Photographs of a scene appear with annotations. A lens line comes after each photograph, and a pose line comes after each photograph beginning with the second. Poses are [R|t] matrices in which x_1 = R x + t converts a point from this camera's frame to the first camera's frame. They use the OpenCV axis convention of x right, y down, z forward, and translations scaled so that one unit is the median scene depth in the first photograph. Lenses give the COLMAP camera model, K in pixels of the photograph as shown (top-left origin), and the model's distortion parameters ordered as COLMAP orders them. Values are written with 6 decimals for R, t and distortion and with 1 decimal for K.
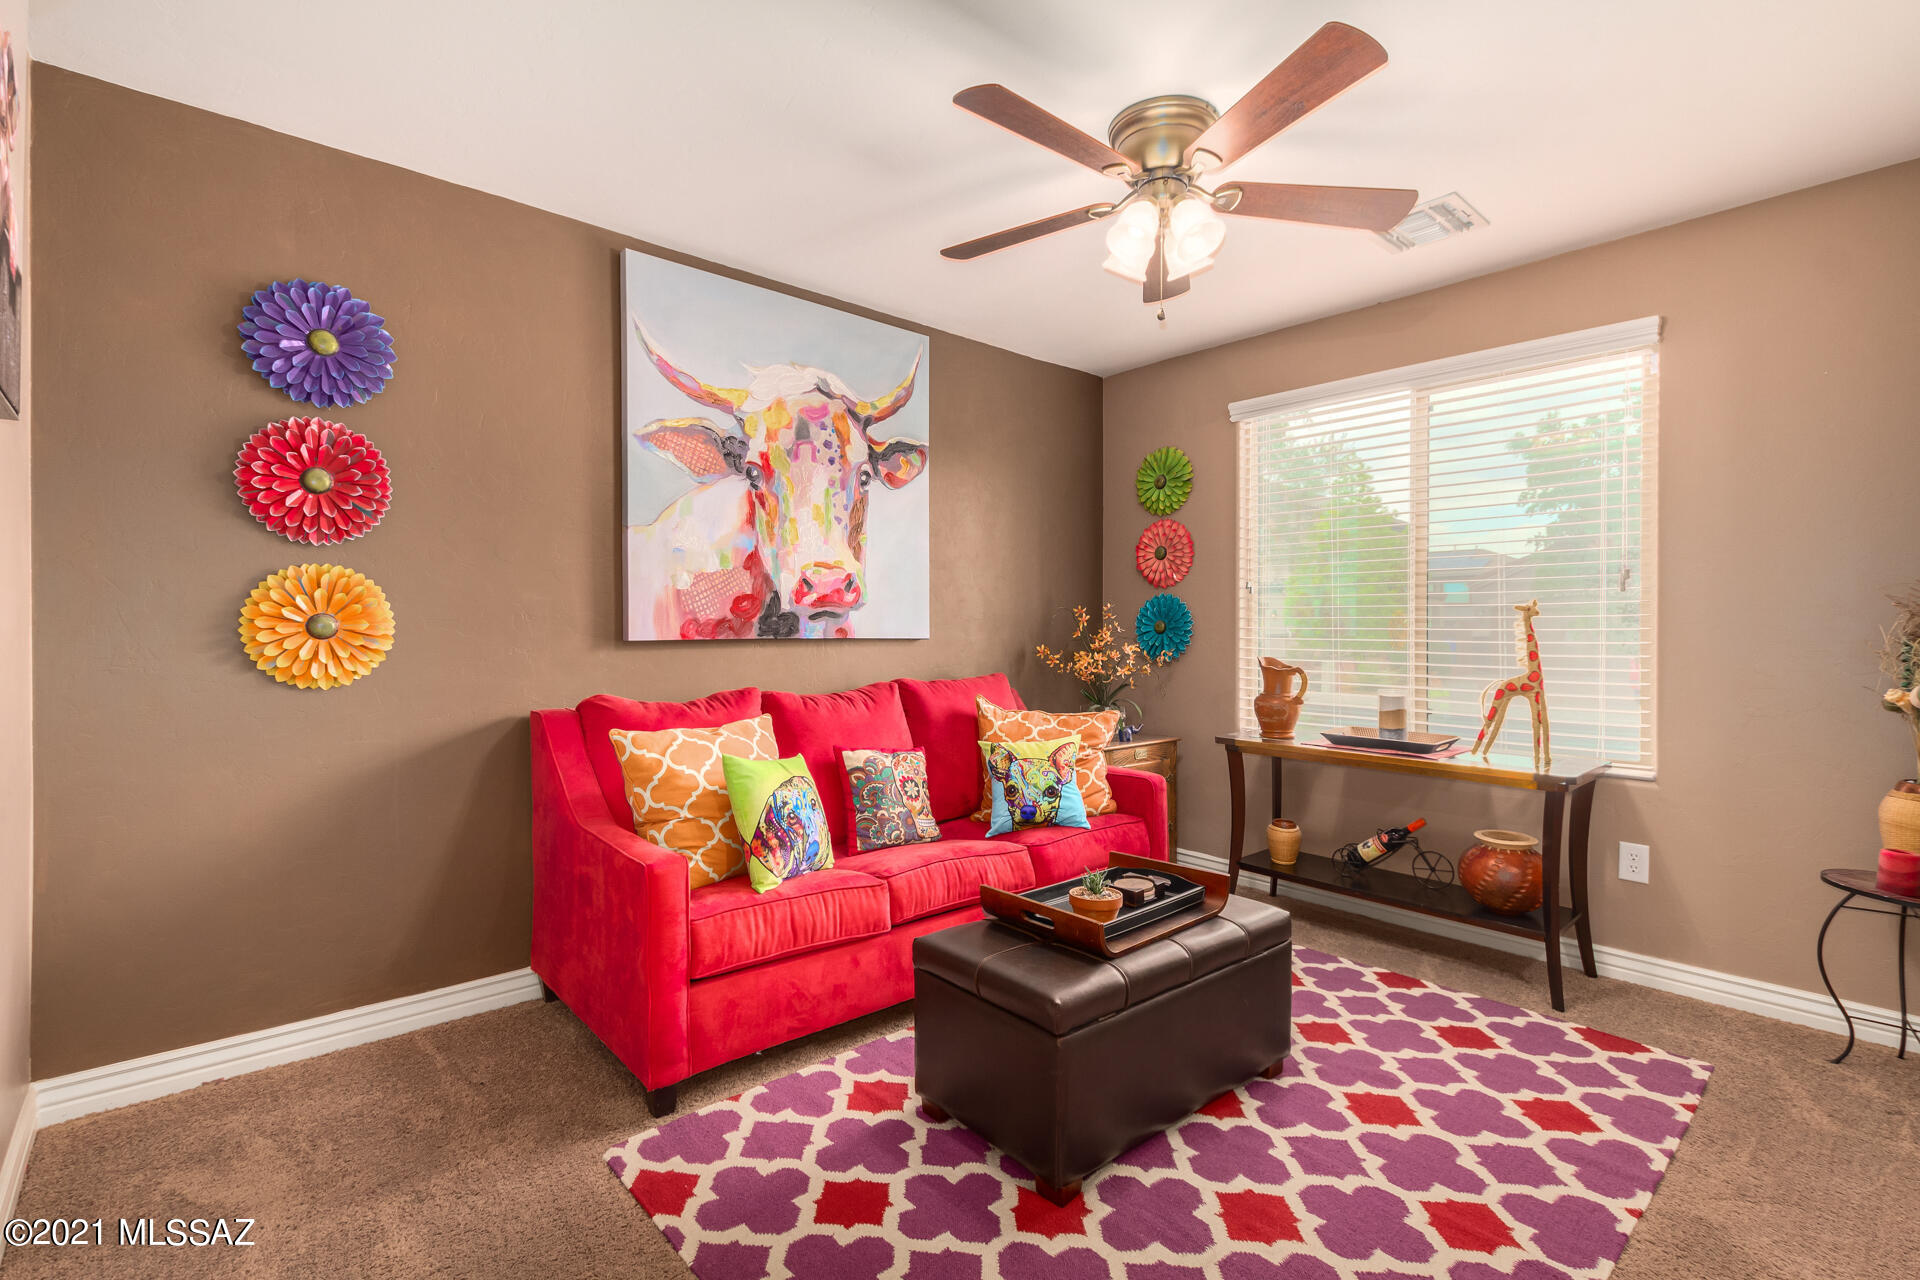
lens RADIAL K [[874.2, 0, 959.5], [0, 874.2, 633.8], [0, 0, 1]] dist [-0.001901, -0.000424]
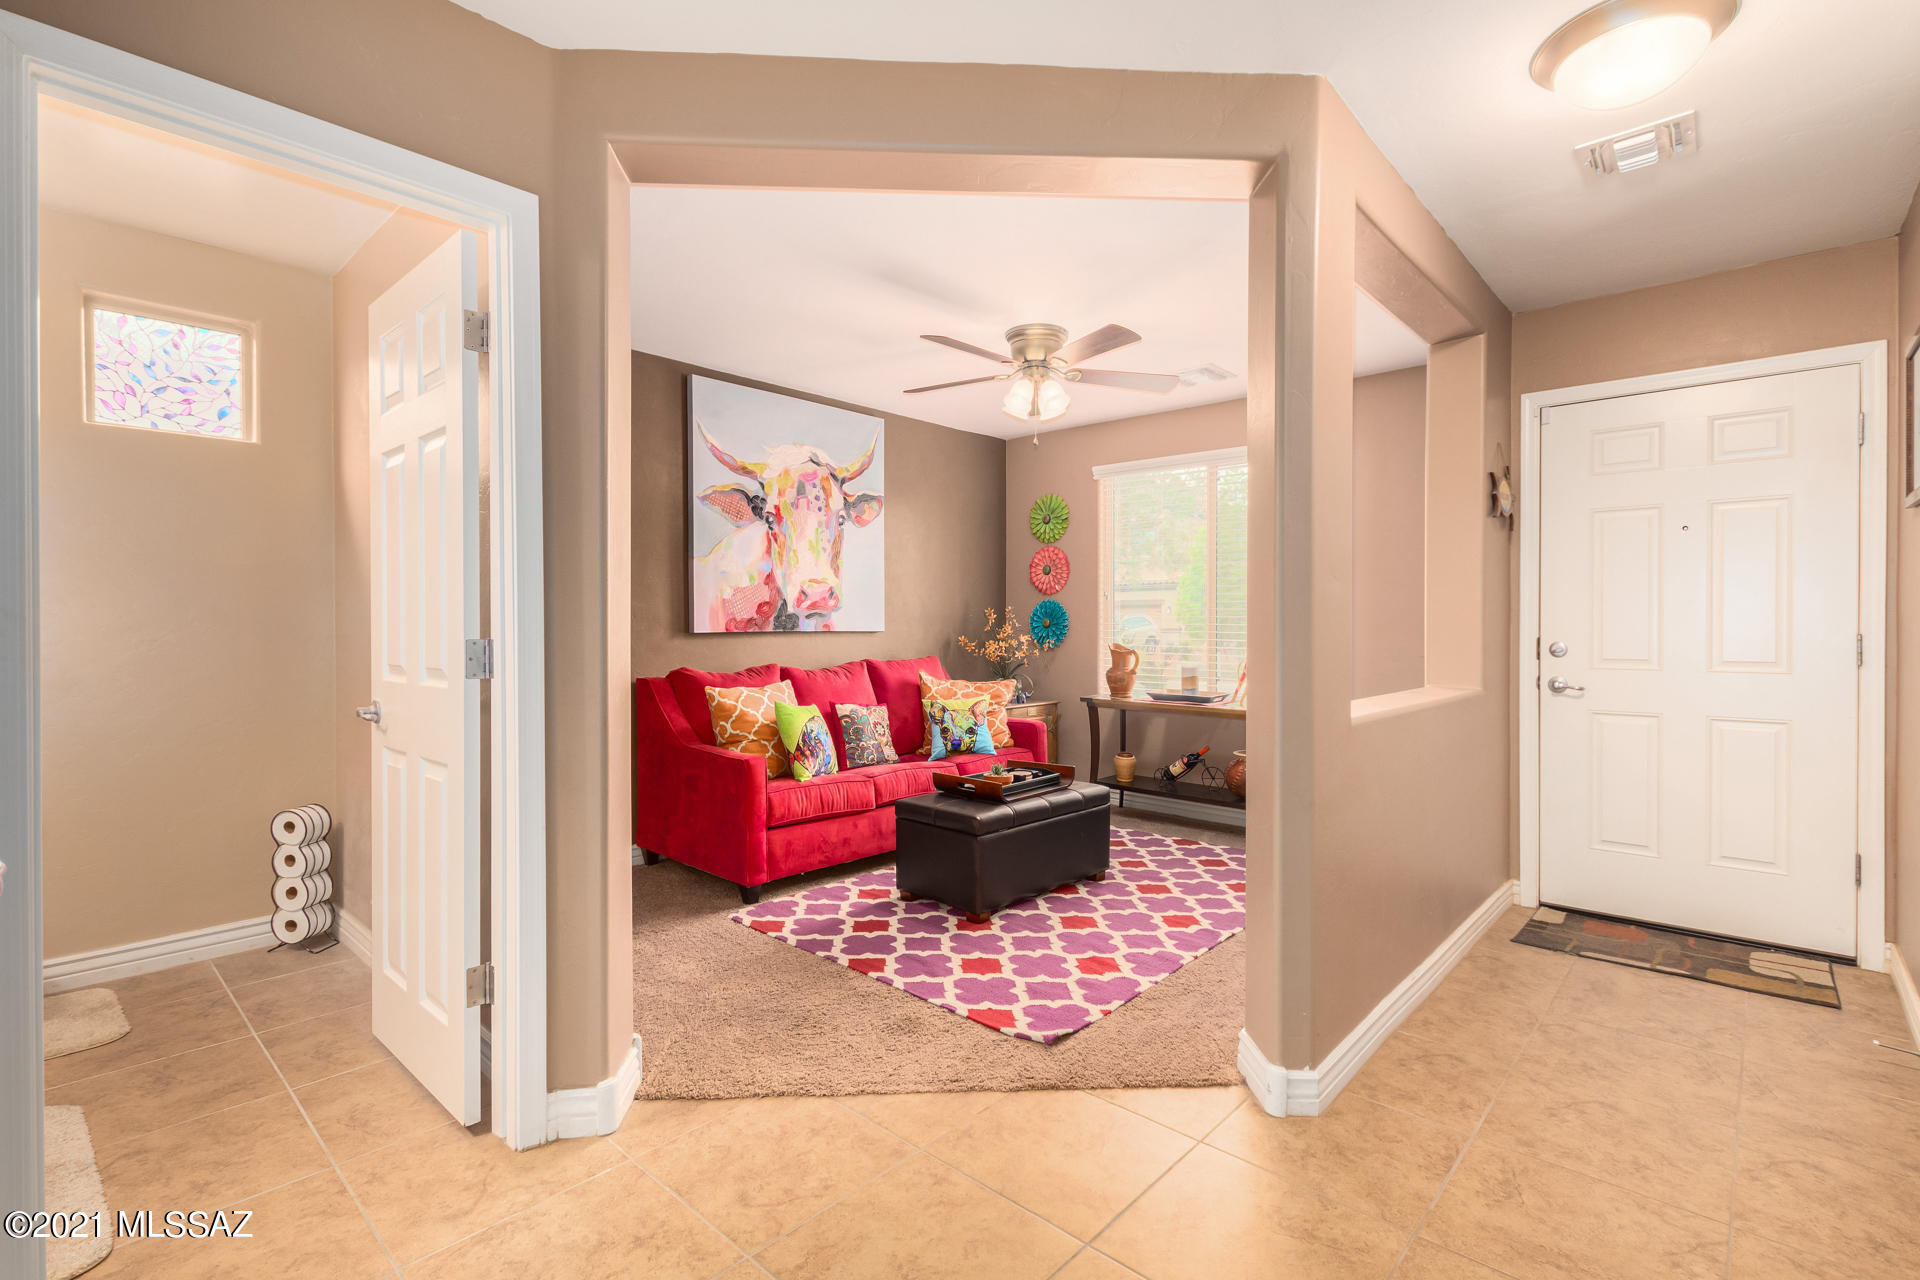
lens RADIAL K [[874.2, 0, 955.1], [0, 874.2, 642.6], [0, 0, 1]] dist [-0.001901, -0.000424]
pose [[0.995298, -0.003011, 0.096818, -0.075391], [0.001443, 0.999867, 0.016260, 0.001130], [-0.096854, -0.016044, 0.995169, -0.556964]]
